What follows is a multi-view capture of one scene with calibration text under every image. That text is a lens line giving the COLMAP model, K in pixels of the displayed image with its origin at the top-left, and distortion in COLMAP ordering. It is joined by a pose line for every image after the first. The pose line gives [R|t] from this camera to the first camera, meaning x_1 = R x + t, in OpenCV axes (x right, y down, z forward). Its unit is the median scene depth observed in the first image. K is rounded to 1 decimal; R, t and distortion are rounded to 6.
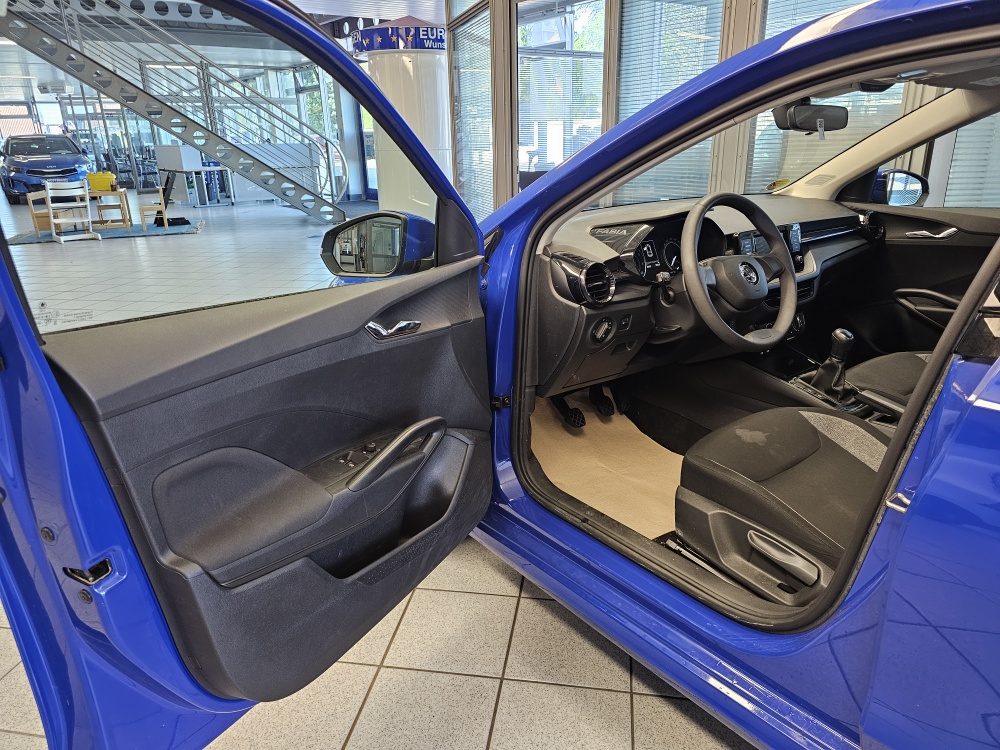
lens RADIAL K [[671.2, 0, 503.3], [0, 671.2, 373.3], [0, 0, 1]] dist [0.050888, -0.051091]
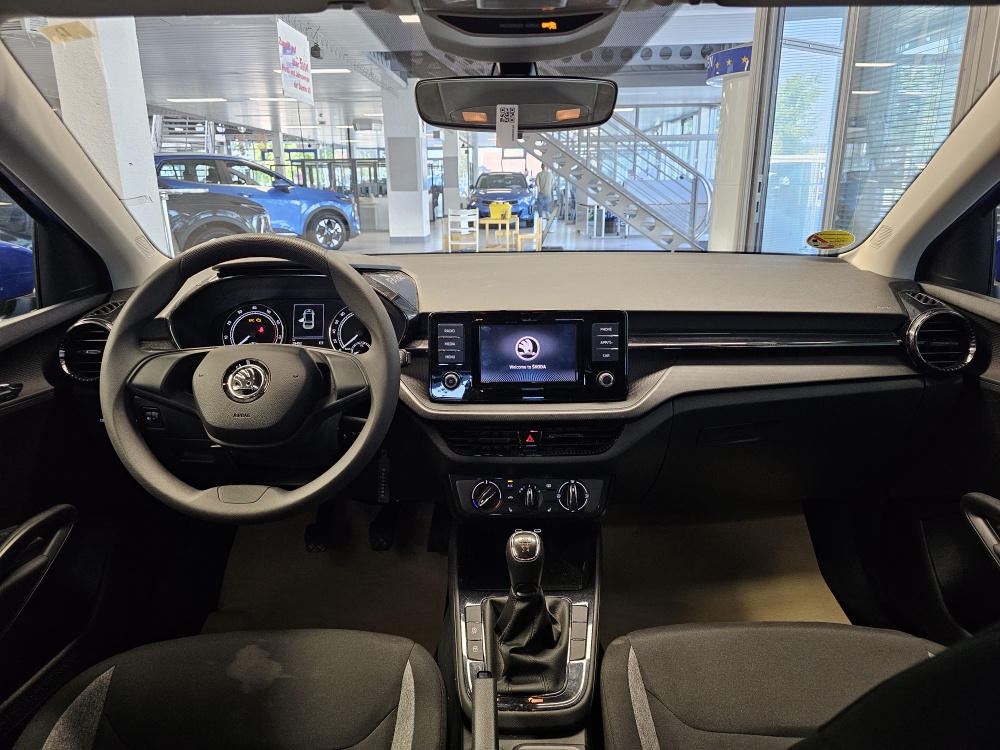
lens RADIAL K [[671.2, 0, 497.7], [0, 671.2, 374.3], [0, 0, 1]] dist [0.050888, -0.051091]
pose [[0.779908, 0.180623, -0.599265, 0.208410], [-0.210120, 0.977447, 0.021152, -0.050648], [0.589570, 0.109421, 0.800271, 0.164169]]
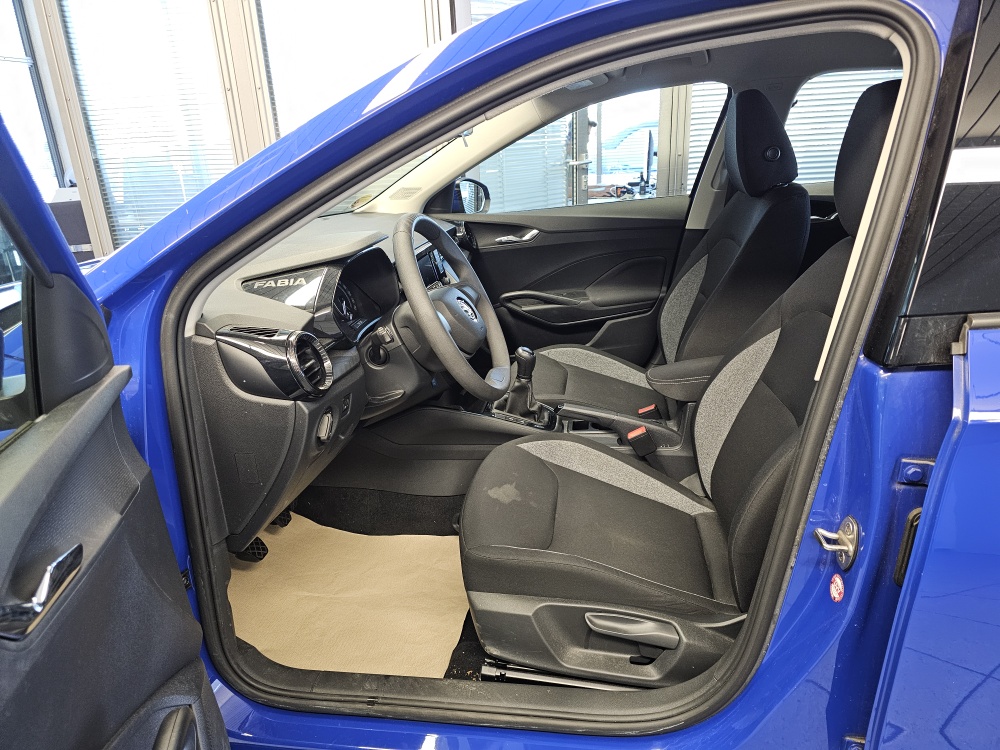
lens RADIAL K [[671.2, 0, 500.9], [0, 671.2, 370.9], [0, 0, 1]] dist [0.050888, -0.051091]
pose [[0.722896, -0.237657, 0.648799, -0.036864], [0.256143, 0.964257, 0.067814, -0.028791], [-0.641725, 0.117162, 0.757932, 0.088066]]
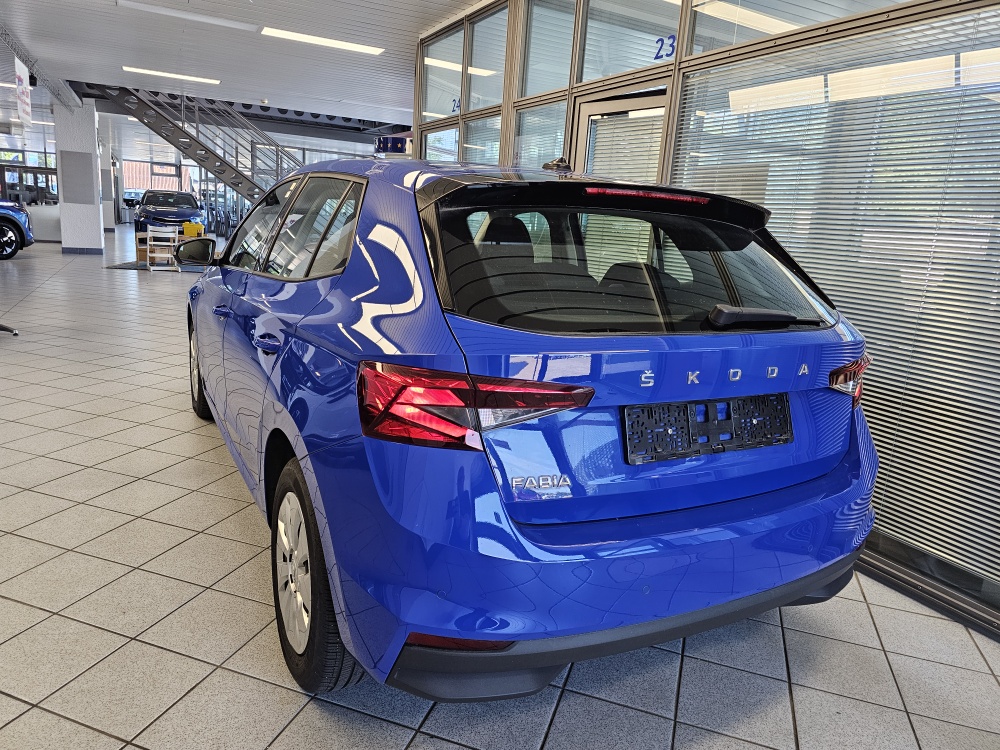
lens RADIAL K [[671.2, 0, 503.6], [0, 671.2, 364.7], [0, 0, 1]] dist [0.050888, -0.051091]
pose [[0.982942, 0.117532, -0.141463, 0.305022], [-0.135011, 0.983422, -0.121052, 0.071355], [0.124891, 0.138086, 0.982514, -0.242303]]
